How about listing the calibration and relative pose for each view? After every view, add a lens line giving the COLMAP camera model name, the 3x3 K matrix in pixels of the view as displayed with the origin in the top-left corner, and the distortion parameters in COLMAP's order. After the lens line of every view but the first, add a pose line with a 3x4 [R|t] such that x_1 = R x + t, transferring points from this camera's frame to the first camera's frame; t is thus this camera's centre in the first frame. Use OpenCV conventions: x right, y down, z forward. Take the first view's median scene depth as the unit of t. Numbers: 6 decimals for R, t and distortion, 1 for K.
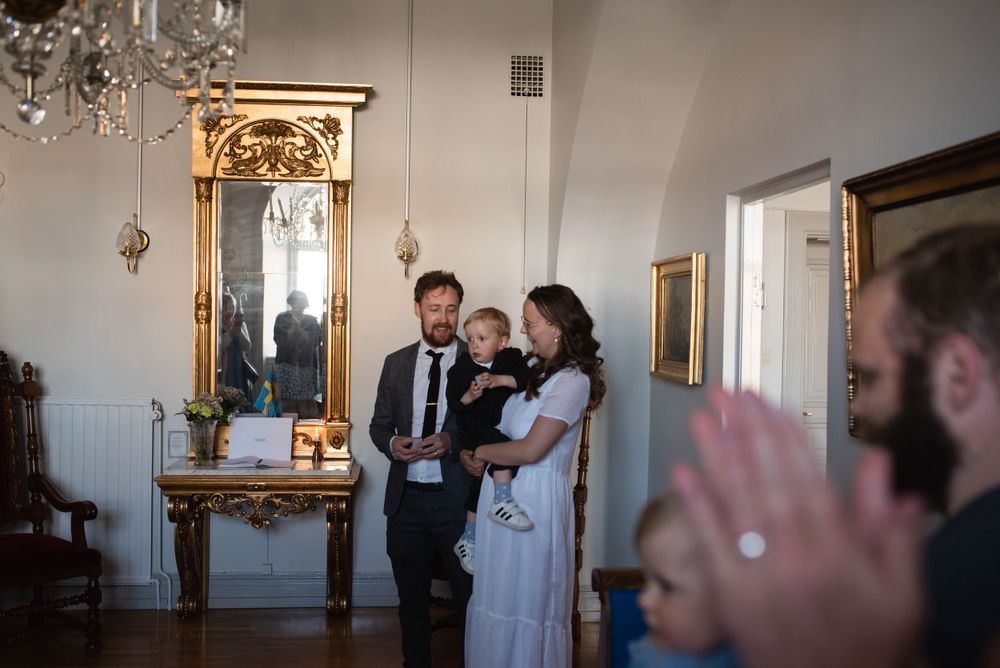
lens RADIAL K [[950.6, 0, 499.1], [0, 950.6, 331.8], [0, 0, 1]] dist [-0.064679, 0.088082]
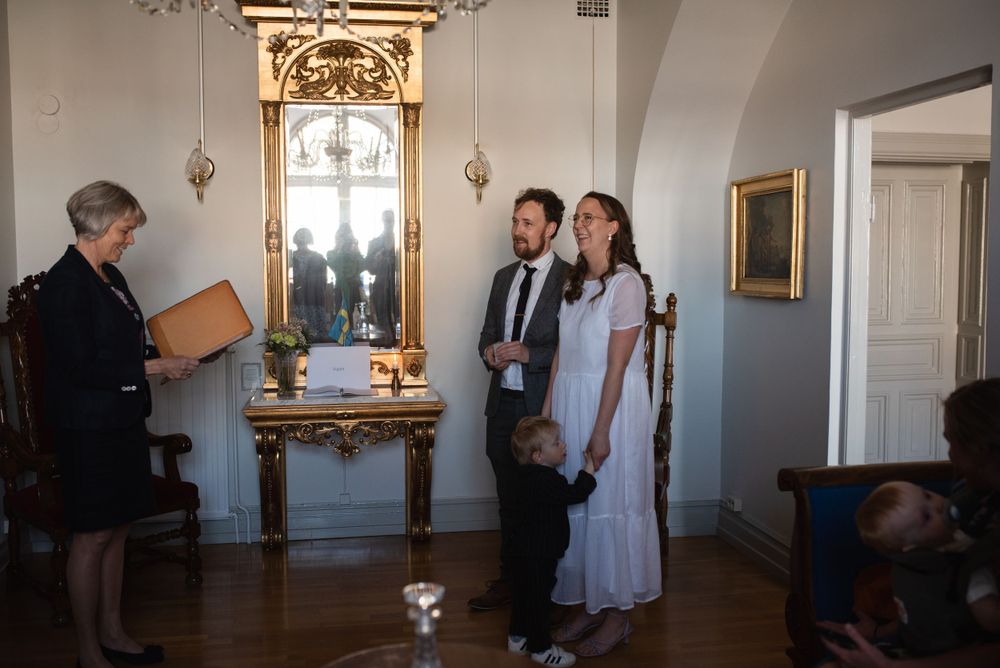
lens RADIAL K [[950.6, 0, 499.1], [0, 950.6, 331.8], [0, 0, 1]] dist [-0.064679, 0.088082]
pose [[0.997492, -0.024992, 0.066214, -0.148630], [0.020912, 0.997881, 0.061621, 0.017682], [-0.067614, -0.060082, 0.995901, 0.005613]]
